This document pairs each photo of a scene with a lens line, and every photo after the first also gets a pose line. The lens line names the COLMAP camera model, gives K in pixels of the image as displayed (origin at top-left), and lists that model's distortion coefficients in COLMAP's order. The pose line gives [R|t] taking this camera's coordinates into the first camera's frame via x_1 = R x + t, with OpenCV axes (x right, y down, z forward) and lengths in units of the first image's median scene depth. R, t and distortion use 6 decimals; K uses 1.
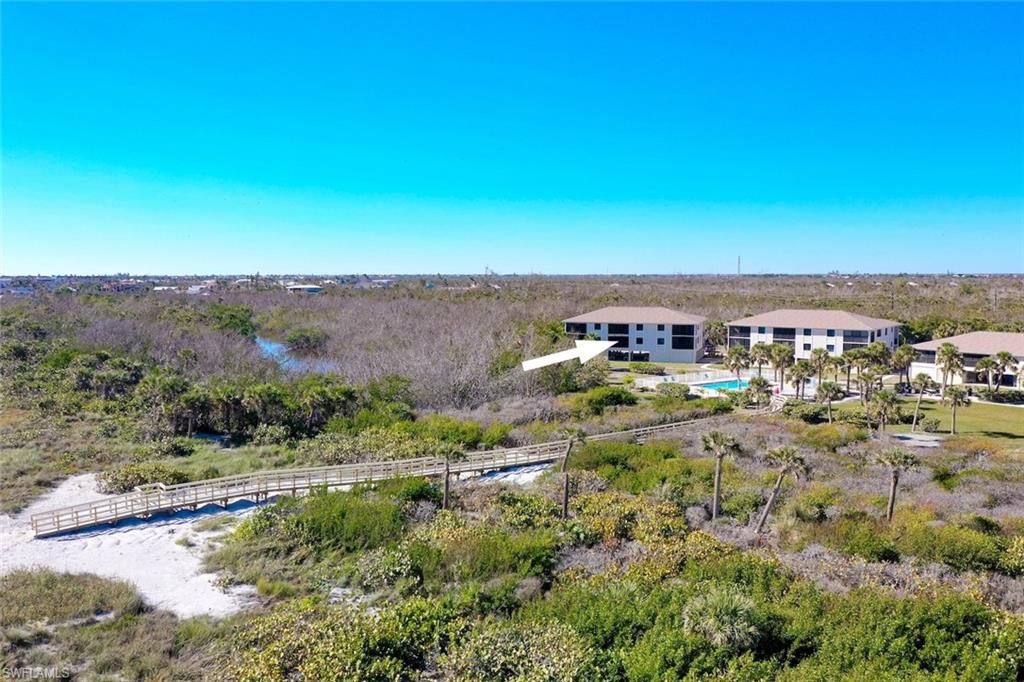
lens RADIAL K [[867.8, 0, 514.6], [0, 867.8, 341.7], [0, 0, 1]] dist [-0.012581, -0.004910]
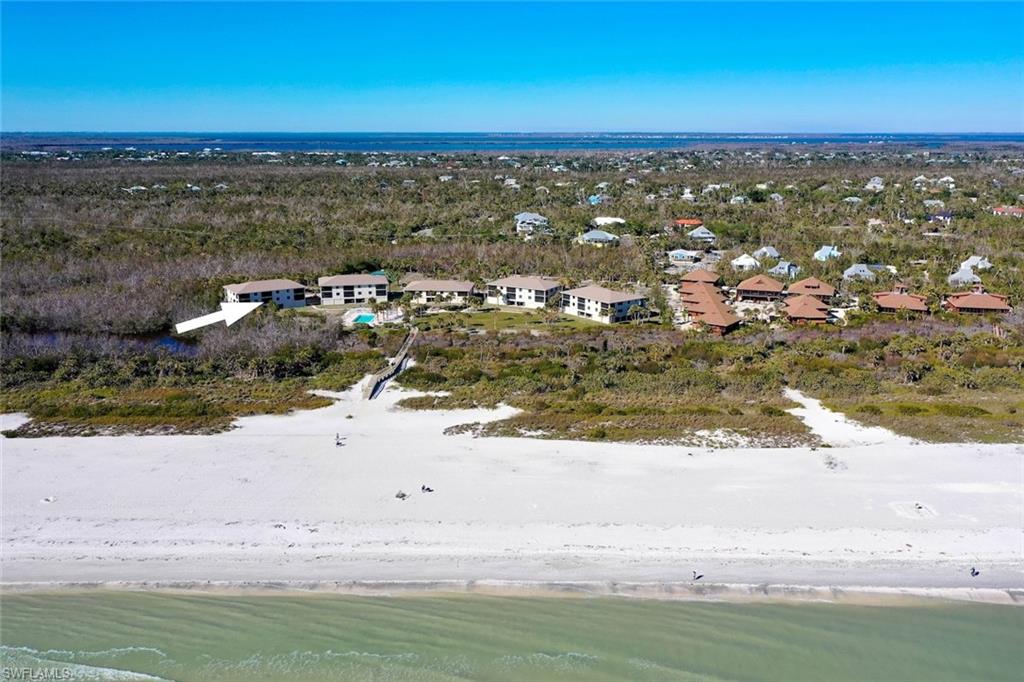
lens RADIAL K [[859.3, 0, 511.9], [0, 859.3, 340.8], [0, 0, 1]] dist [-0.000255, 0.002023]
pose [[0.626744, -0.184667, 0.757027, -1.131188], [0.059407, 0.980009, 0.189878, -0.273544], [-0.776957, -0.074032, 0.625186, -0.715931]]
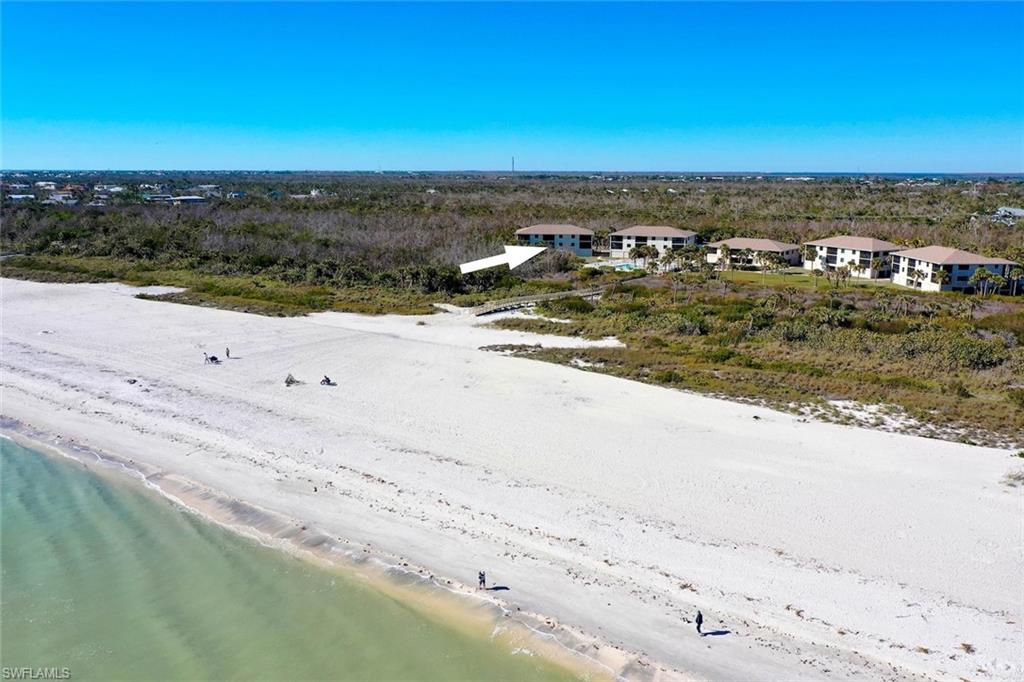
lens RADIAL K [[859.3, 0, 517.9], [0, 859.3, 350.3], [0, 0, 1]] dist [-0.000255, 0.002023]
pose [[0.963310, -0.048500, 0.263972, -0.456528], [0.013921, 0.991242, 0.131319, -0.019892], [-0.268029, -0.122826, 0.955549, -0.747849]]
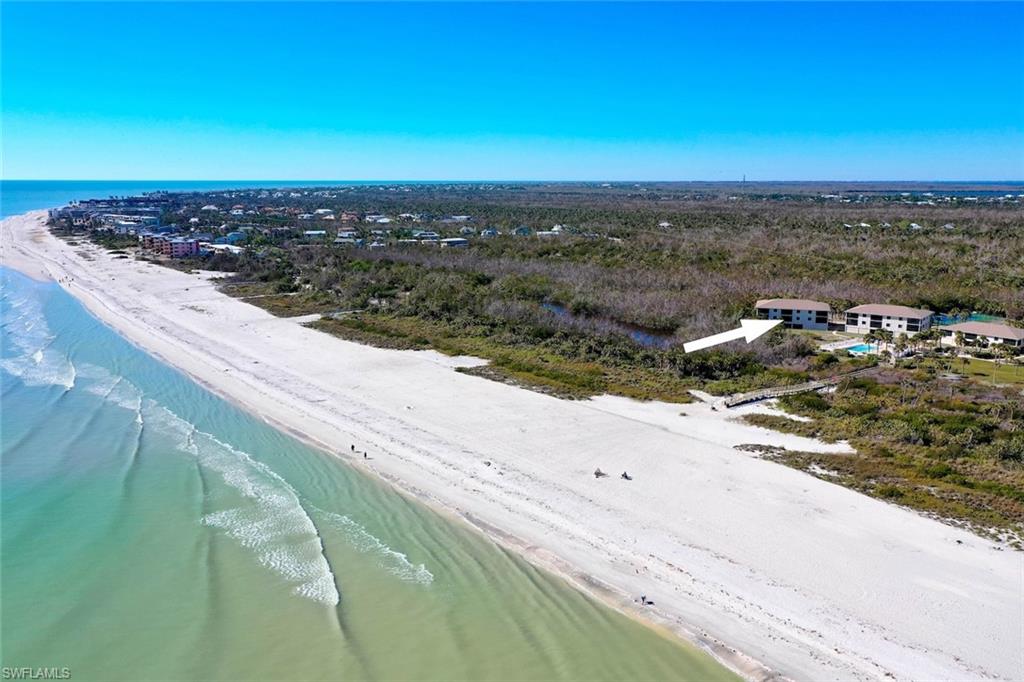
lens RADIAL K [[859.3, 0, 516.6], [0, 859.3, 333.4], [0, 0, 1]] dist [-0.000255, 0.002023]
pose [[0.999910, -0.000502, 0.013399, -0.567576], [-0.000829, 0.995076, 0.099114, -0.174784], [-0.013383, -0.099116, 0.994986, -1.010485]]
